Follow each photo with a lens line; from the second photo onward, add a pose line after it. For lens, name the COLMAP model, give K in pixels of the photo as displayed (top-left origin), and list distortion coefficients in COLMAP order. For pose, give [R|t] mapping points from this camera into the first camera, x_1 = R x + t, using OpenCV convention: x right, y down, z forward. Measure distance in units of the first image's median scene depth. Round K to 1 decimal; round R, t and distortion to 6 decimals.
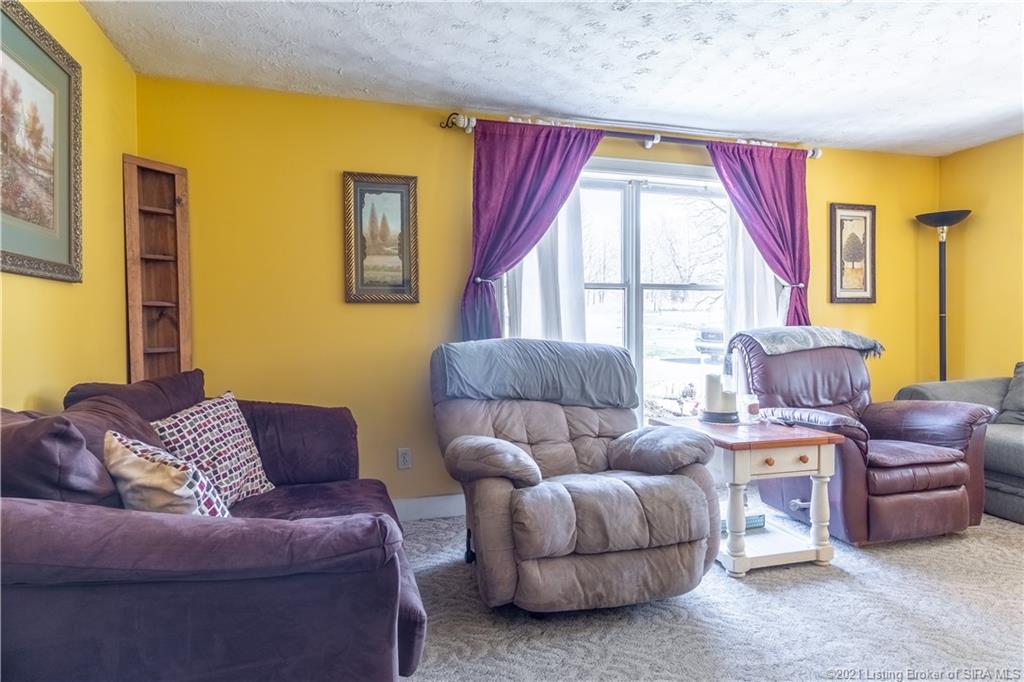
lens RADIAL K [[555.5, 0, 493.6], [0, 555.5, 341.7], [0, 0, 1]] dist [0.001976, 0.002683]
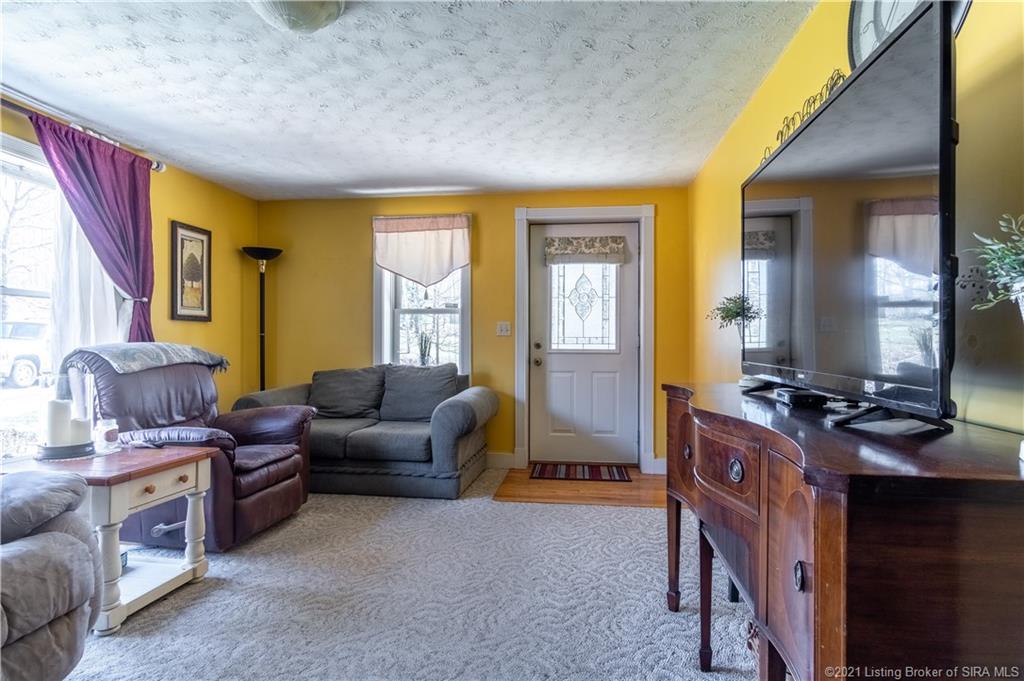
lens RADIAL K [[555.5, 0, 499.0], [0, 555.5, 344.1], [0, 0, 1]] dist [0.001976, 0.002683]
pose [[0.416152, 0.008332, 0.909257, -0.078464], [0.015842, 0.999740, -0.016411, 0.000148], [-0.909157, 0.021234, 0.415912, 0.069707]]
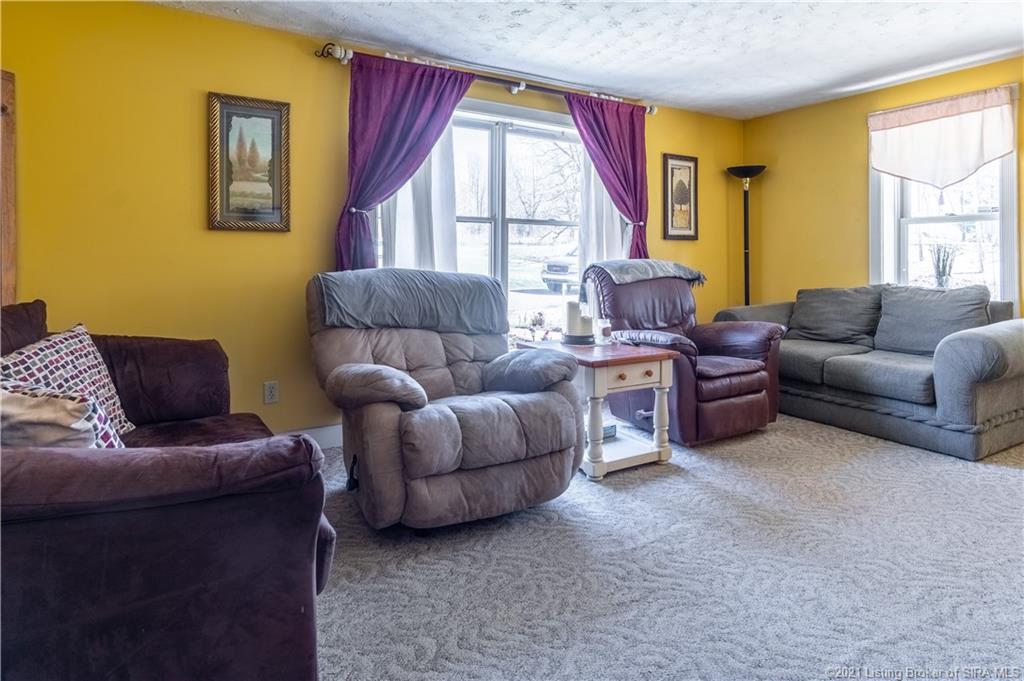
lens RADIAL K [[555.5, 0, 485.4], [0, 555.5, 261.2], [0, 0, 1]] dist [0.001976, 0.002683]
pose [[0.969810, 0.008569, 0.243713, -0.046010], [-0.003320, 0.999754, -0.021942, 0.003015], [-0.243841, 0.020471, 0.969599, -0.036522]]
